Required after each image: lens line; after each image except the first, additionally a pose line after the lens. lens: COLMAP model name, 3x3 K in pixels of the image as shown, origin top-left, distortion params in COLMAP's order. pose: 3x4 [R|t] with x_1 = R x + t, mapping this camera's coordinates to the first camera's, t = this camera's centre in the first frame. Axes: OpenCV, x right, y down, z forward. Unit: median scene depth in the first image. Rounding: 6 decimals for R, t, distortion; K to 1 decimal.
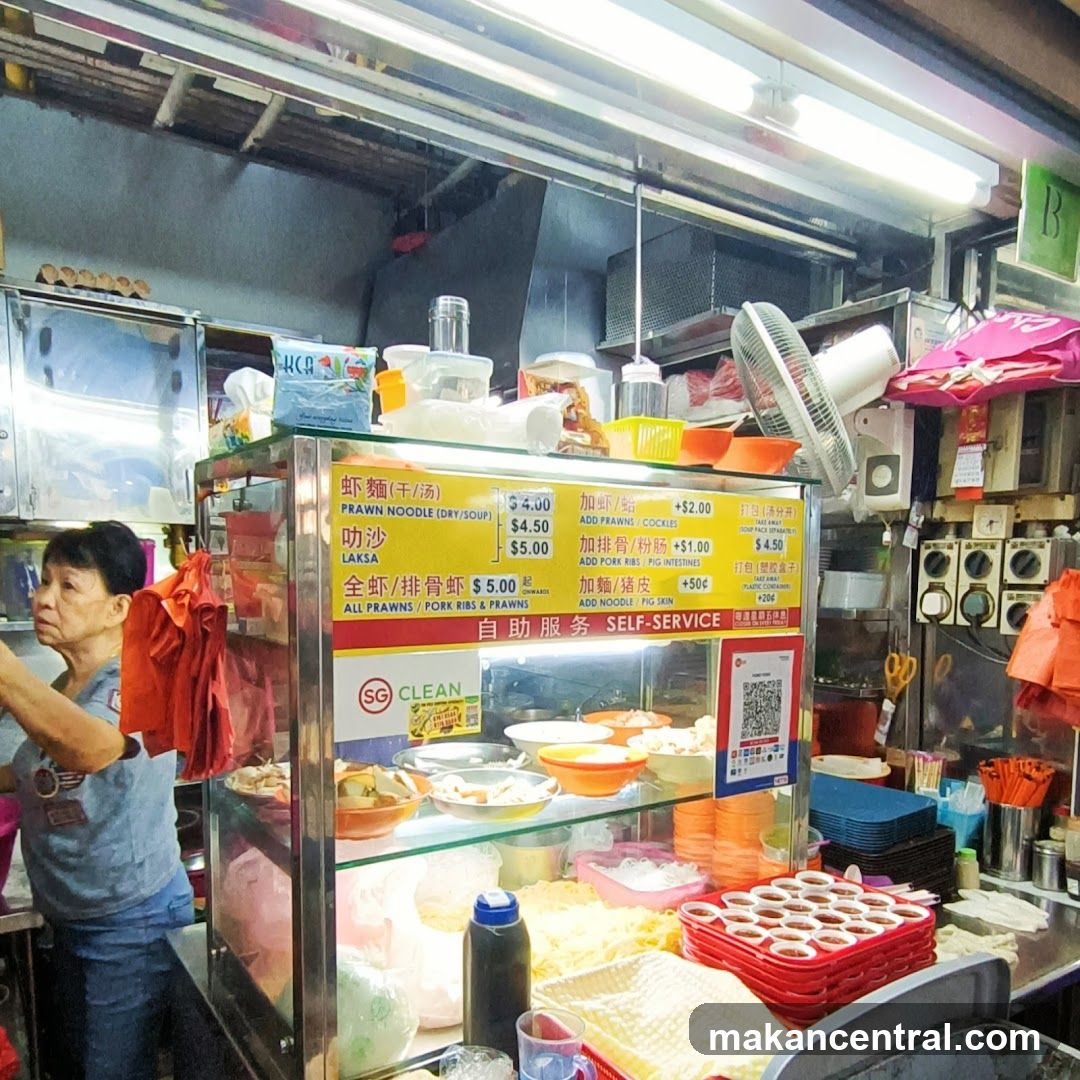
lens RADIAL K [[897.4, 0, 565.5], [0, 897.4, 654.9], [0, 0, 1]] dist [0.008312, 0.005356]
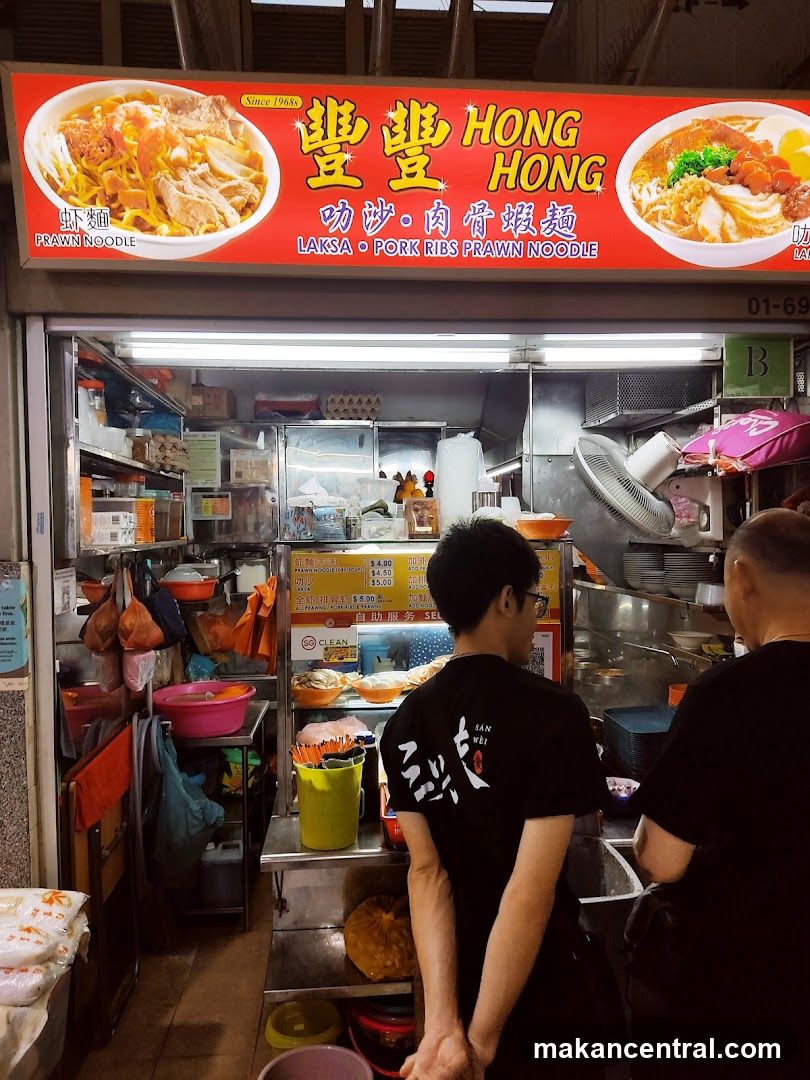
lens RADIAL K [[802.4, 0, 410.2], [0, 802.4, 537.3], [0, 0, 1]] dist [0.091469, -0.146392]
pose [[0.857411, -0.012549, -0.514480, 0.785384], [-0.032007, 0.996467, -0.077645, -0.055731], [0.513636, 0.083041, 0.853980, -0.528656]]
